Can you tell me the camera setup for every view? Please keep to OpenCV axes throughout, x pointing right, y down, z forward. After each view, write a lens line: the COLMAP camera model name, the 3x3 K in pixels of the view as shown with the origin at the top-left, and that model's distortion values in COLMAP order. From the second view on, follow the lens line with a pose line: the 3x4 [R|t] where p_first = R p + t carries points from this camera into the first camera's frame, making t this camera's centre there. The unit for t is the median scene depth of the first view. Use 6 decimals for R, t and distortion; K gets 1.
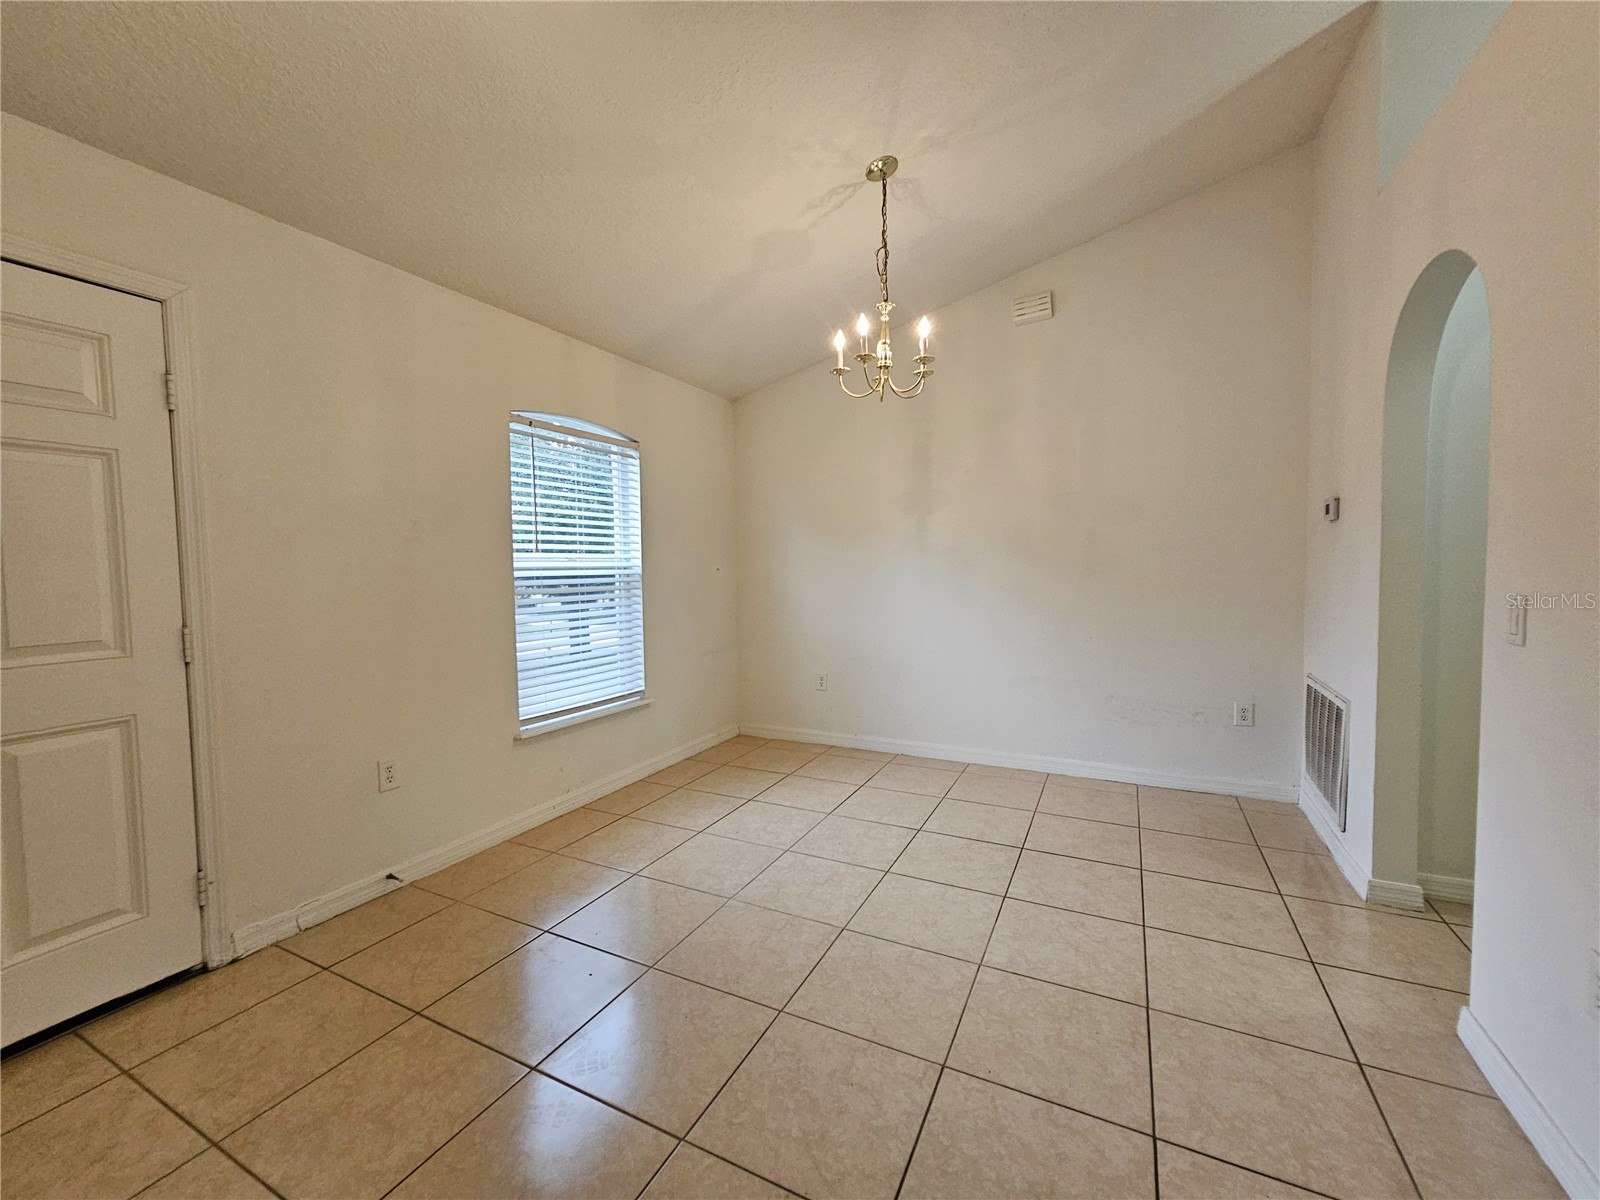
lens RADIAL K [[655.7, 0, 793.2], [0, 655.7, 602.2], [0, 0, 1]] dist [-0.009388, -0.000205]
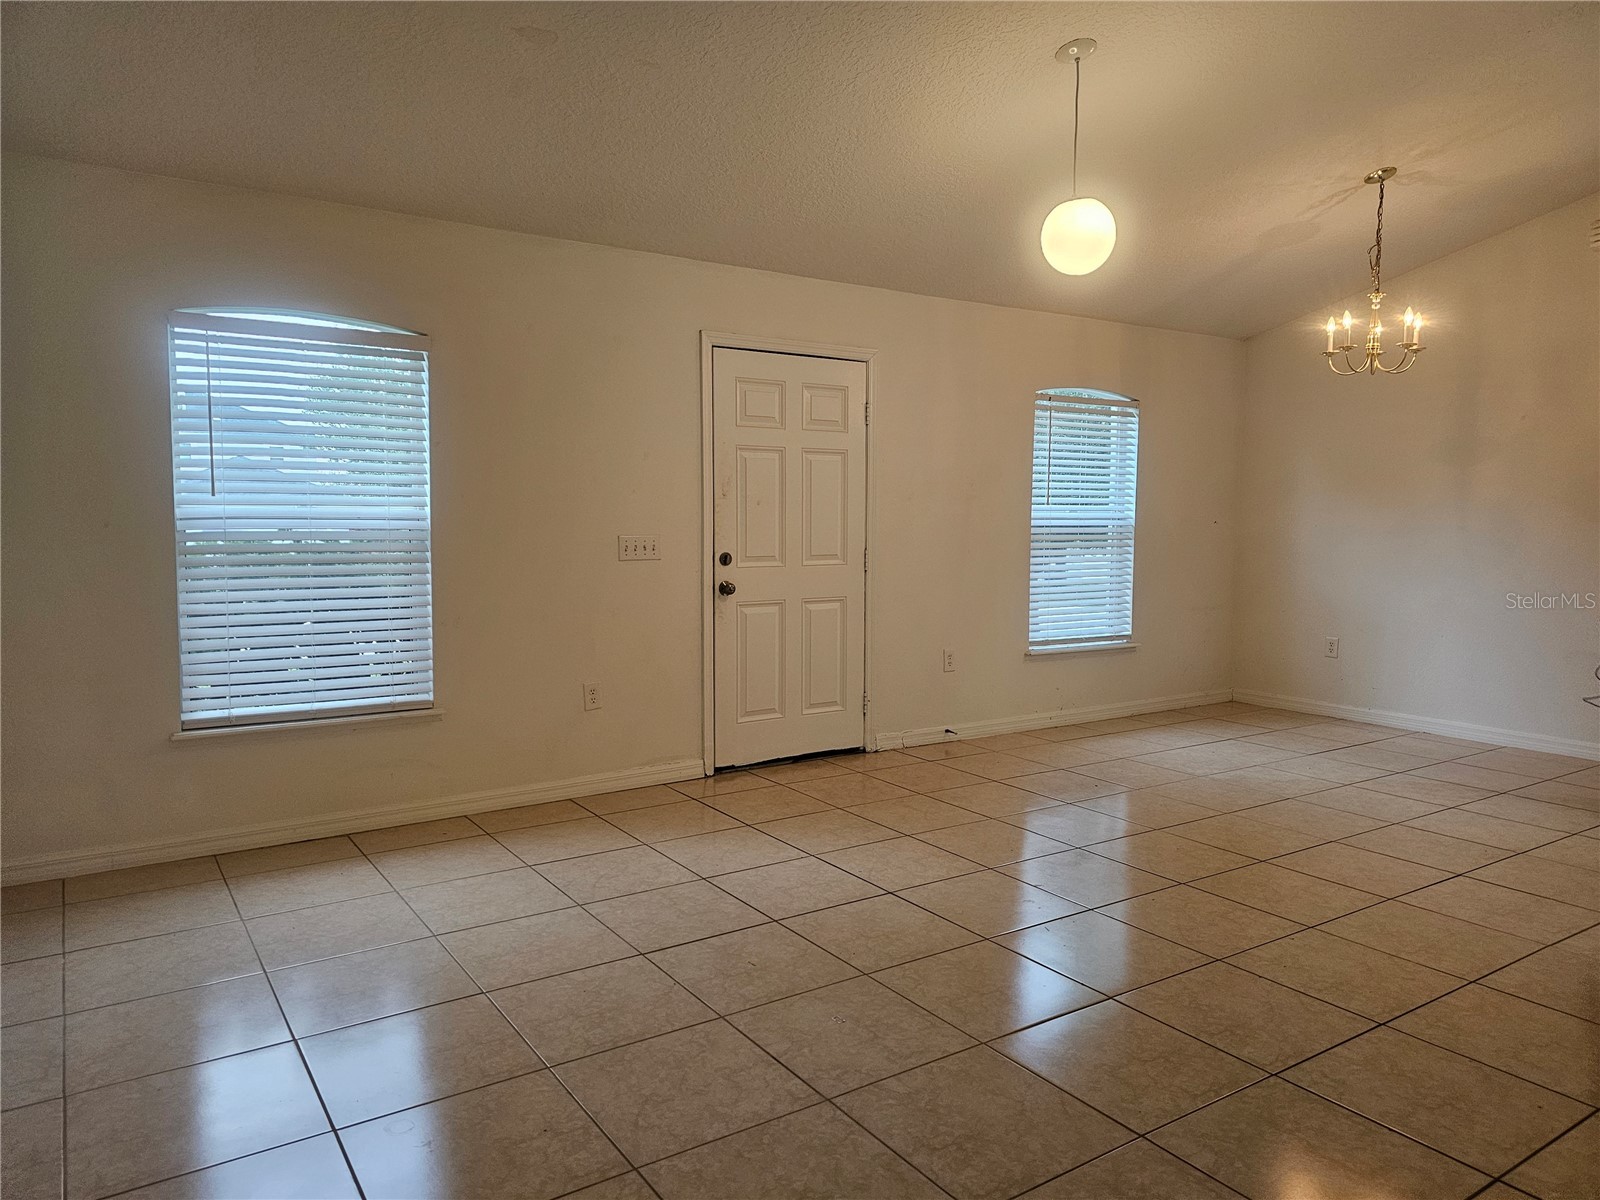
lens RADIAL K [[1071.0, 0, 759.2], [0, 1071.0, 584.4], [0, 0, 1]] dist [0.005127, -0.002753]
pose [[0.856803, 0.054148, -0.512794, 0.179757], [-0.046085, 0.998533, 0.028437, 0.040104], [0.513581, -0.000733, 0.858041, -1.014113]]
